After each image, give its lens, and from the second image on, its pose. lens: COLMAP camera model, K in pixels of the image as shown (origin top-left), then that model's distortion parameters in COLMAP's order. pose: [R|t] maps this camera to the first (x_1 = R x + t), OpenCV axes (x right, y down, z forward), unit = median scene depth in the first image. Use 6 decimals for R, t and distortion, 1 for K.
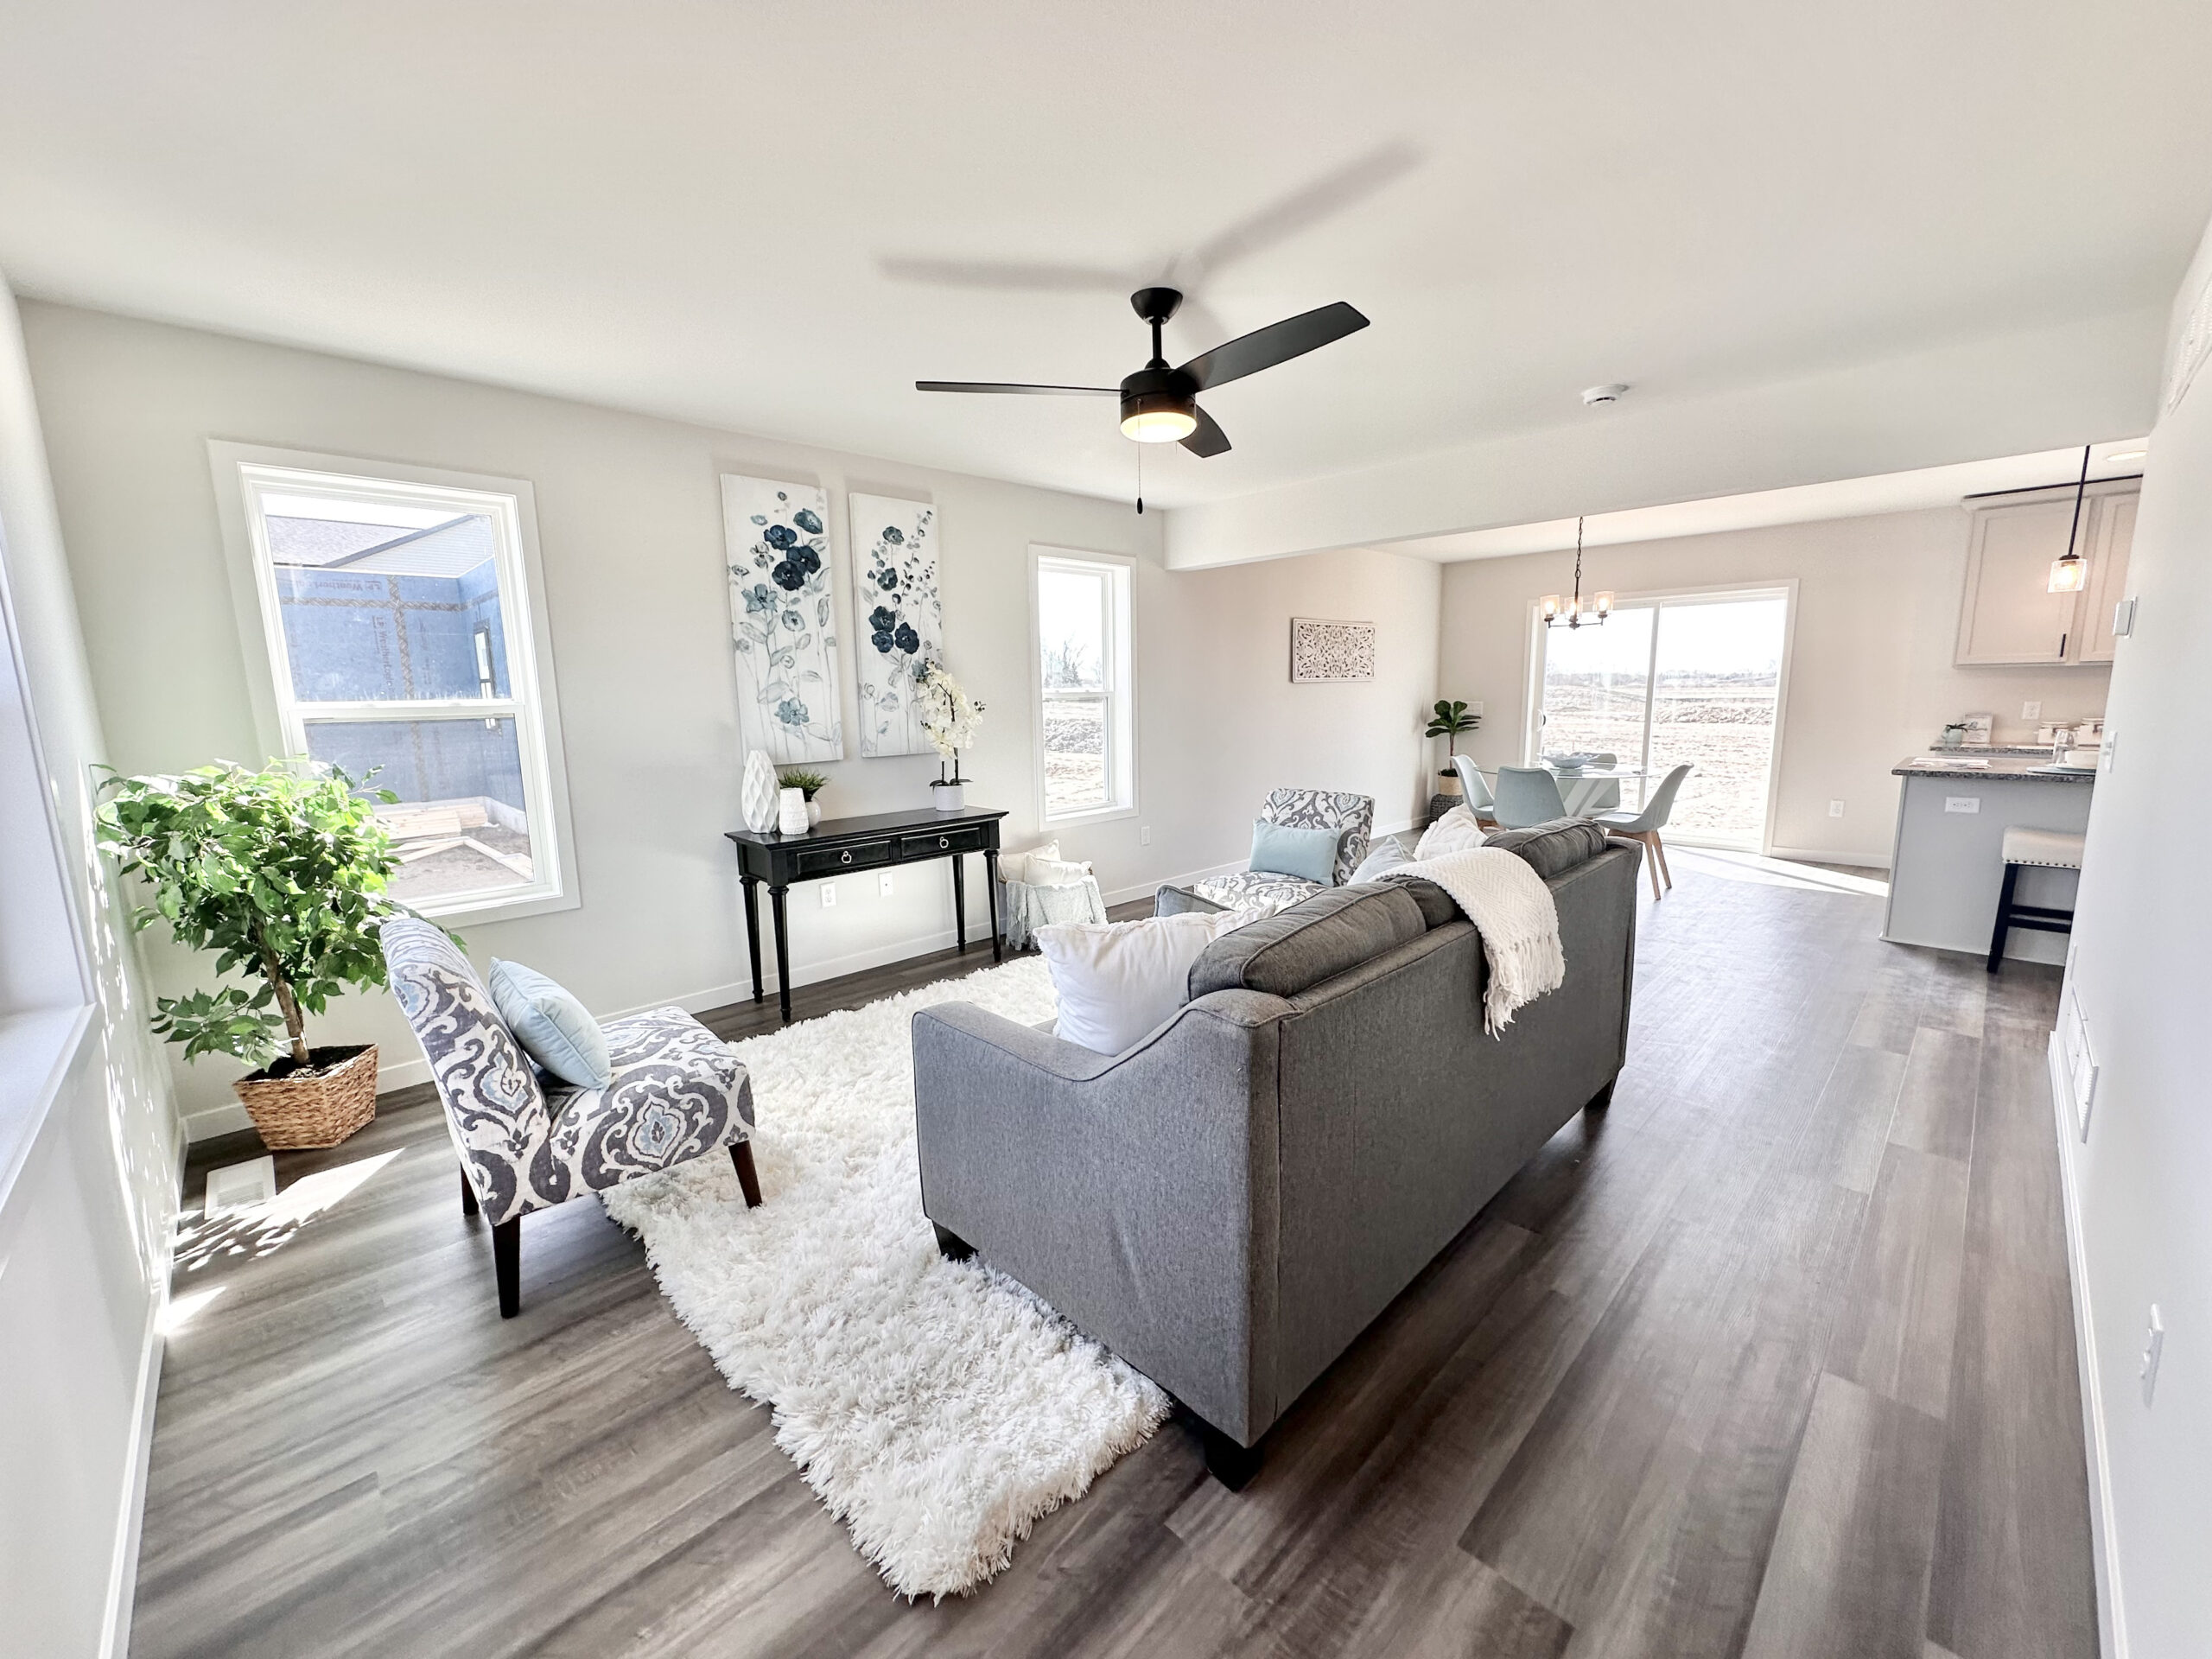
lens RADIAL K [[879.8, 0, 1104.5], [0, 879.8, 833.3], [0, 0, 1]] dist [-0.003119, 0.000309]
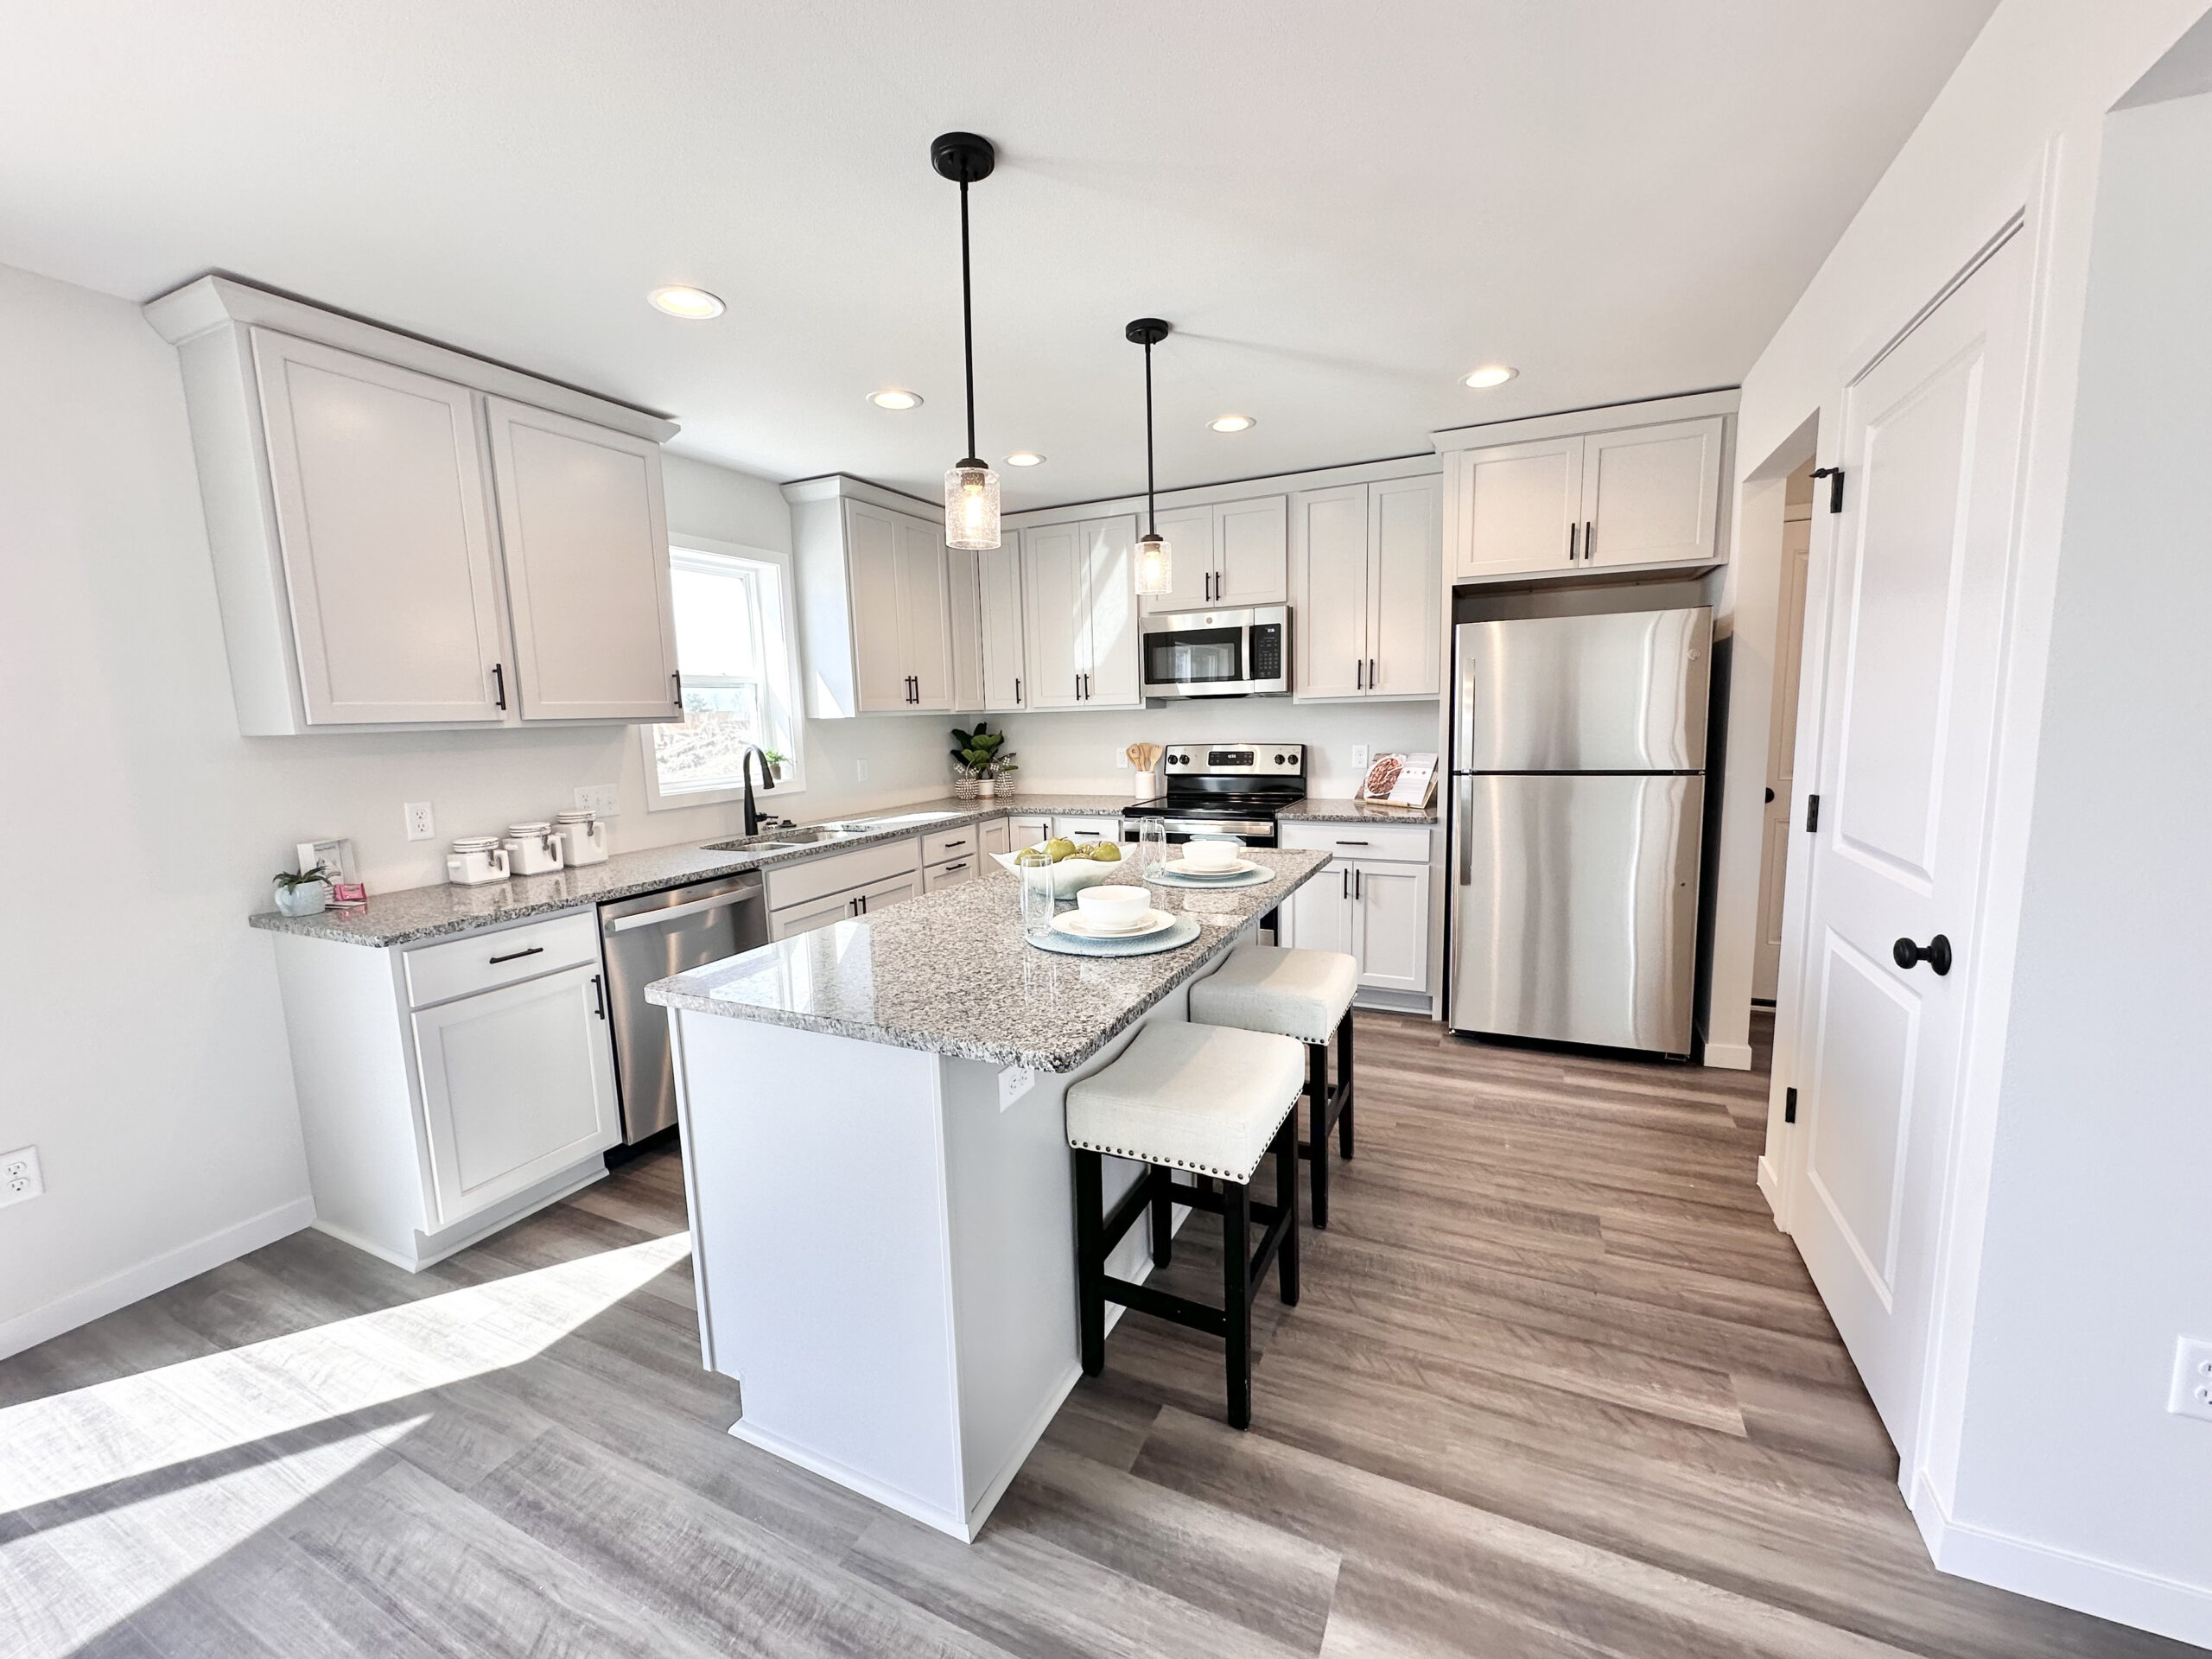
lens RADIAL K [[879.8, 0, 1104.6], [0, 879.8, 829.4], [0, 0, 1]] dist [-0.003119, 0.000309]
pose [[-0.344269, -0.095725, 0.933978, 0.679115], [0.187846, 0.967652, 0.168417, -0.208880], [-0.919887, 0.233425, -0.315151, 1.149123]]
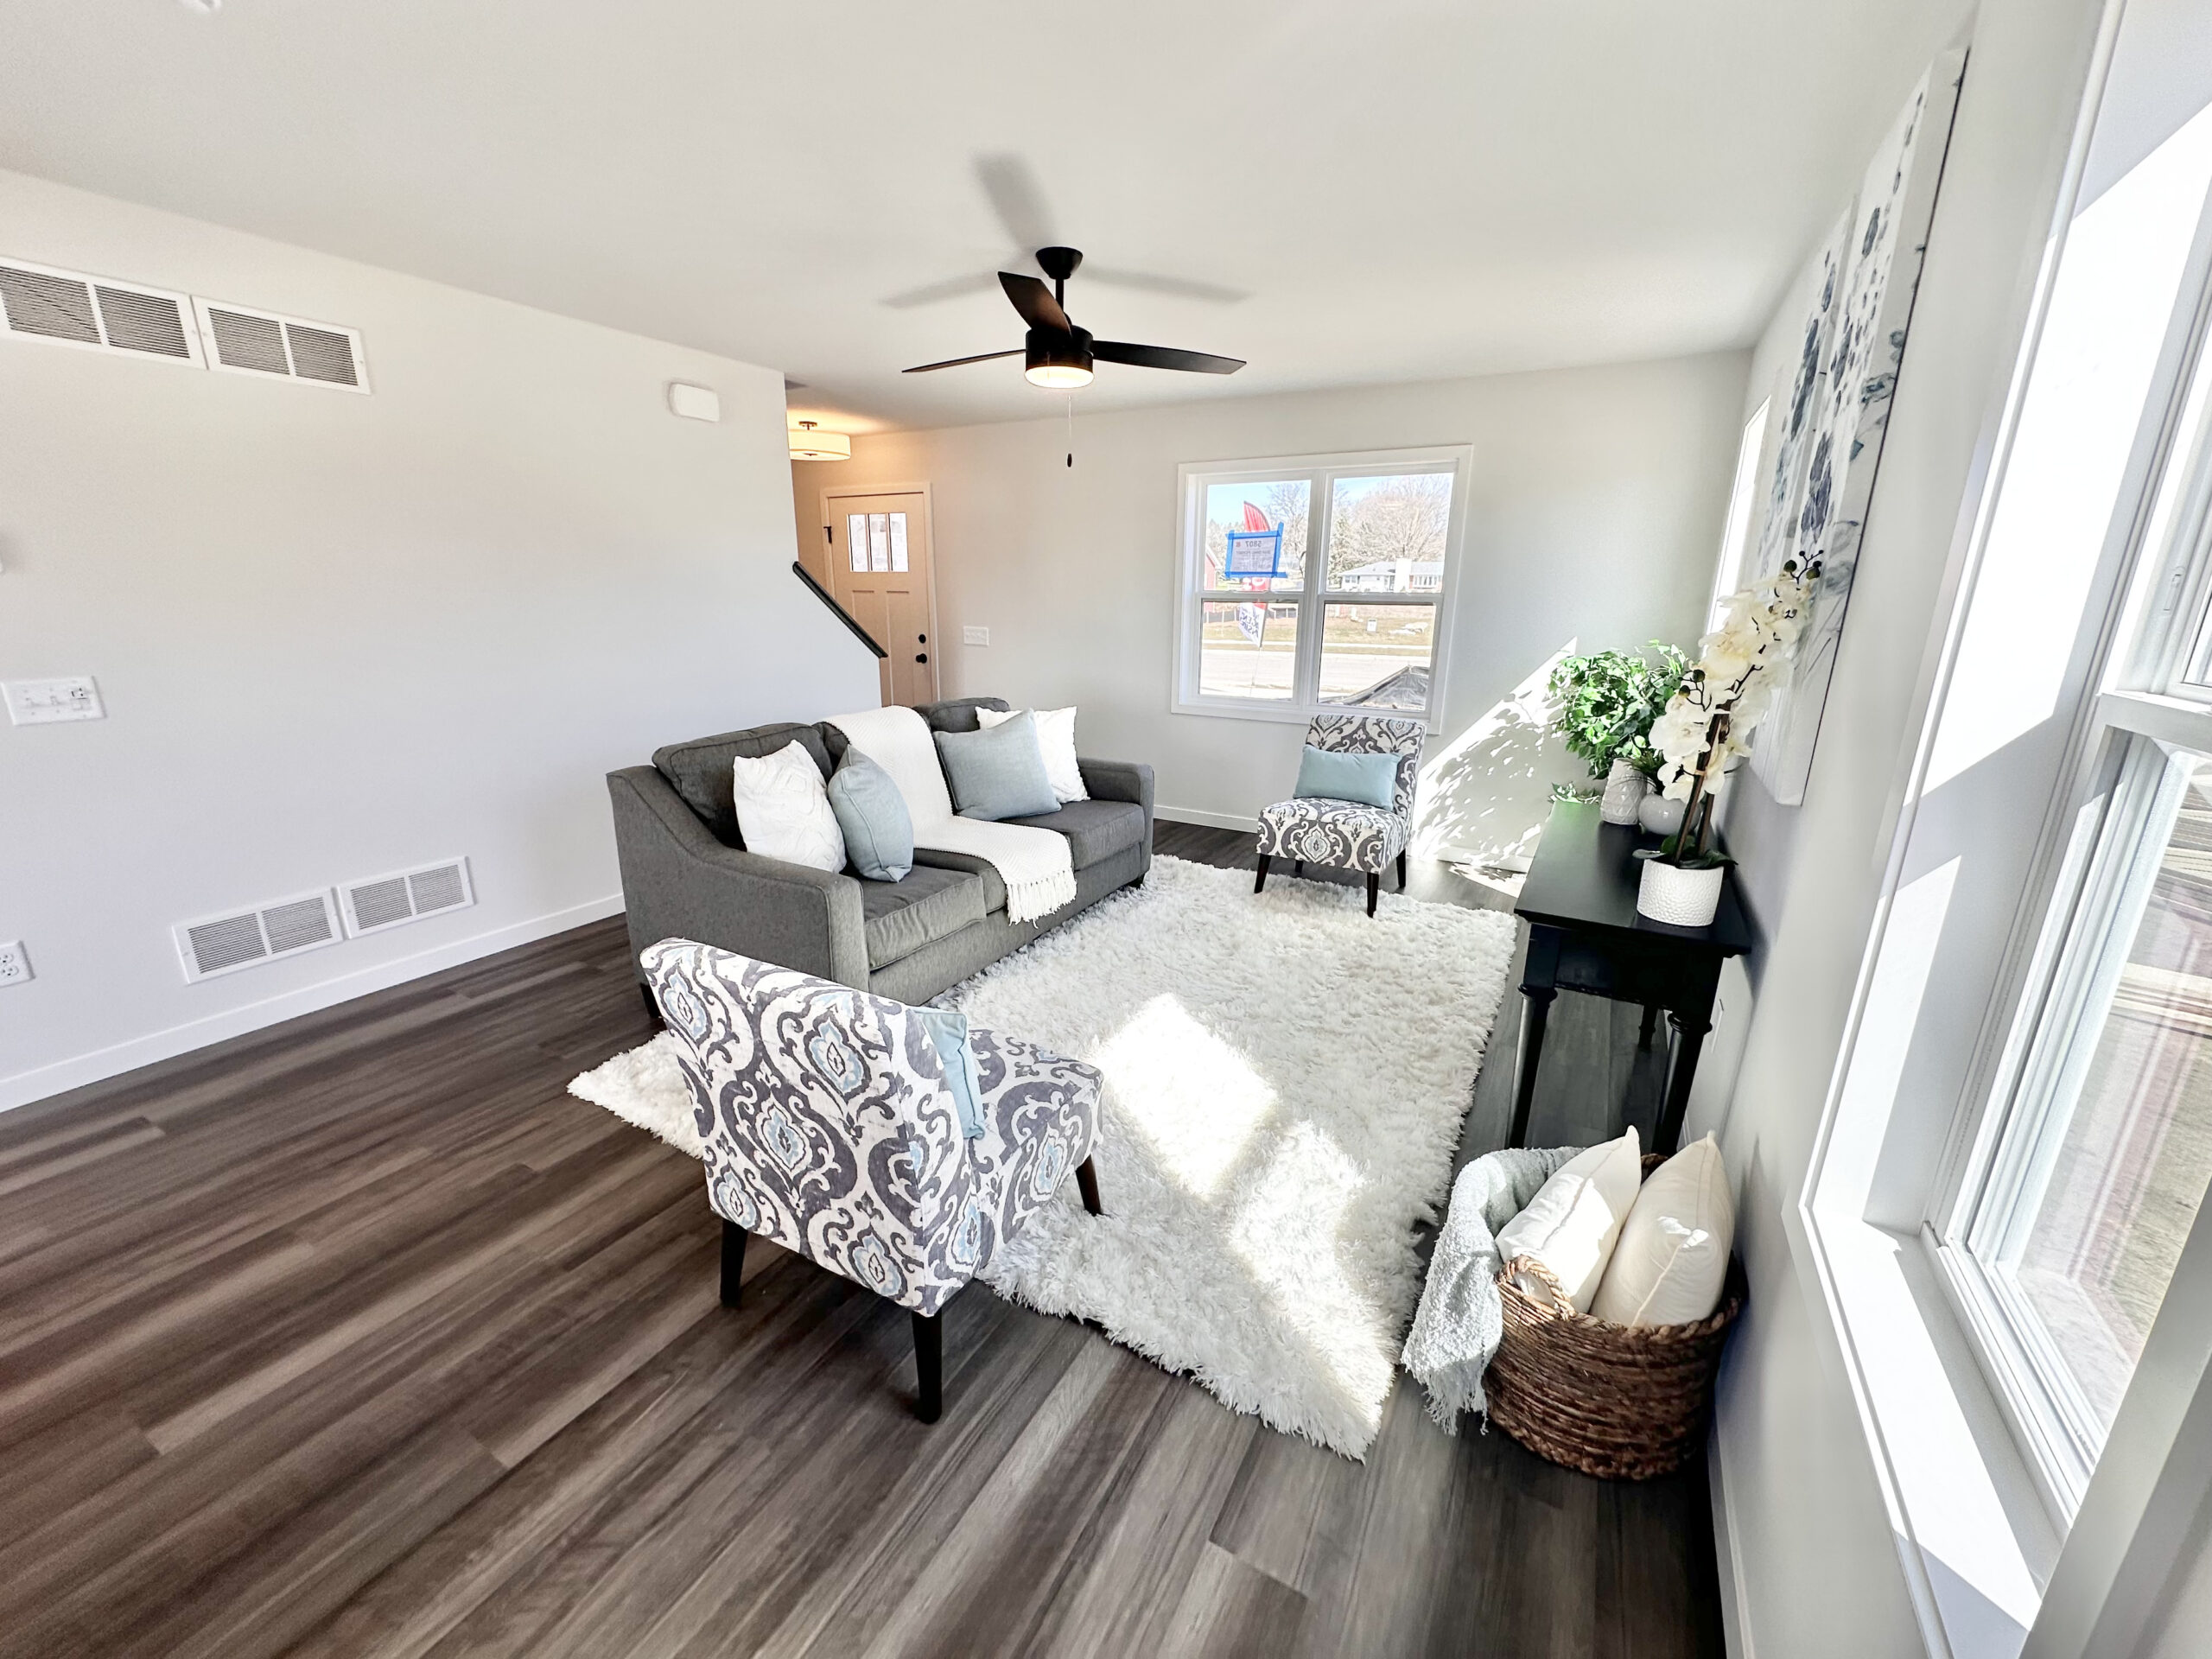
lens RADIAL K [[879.8, 0, 1105.7], [0, 879.8, 833.6], [0, 0, 1]] dist [-0.003119, 0.000309]
pose [[-0.960013, 0.085624, -0.266541, 0.228856], [-0.036171, 0.906165, 0.421374, -0.264884], [0.277610, 0.414166, -0.866833, 1.446009]]
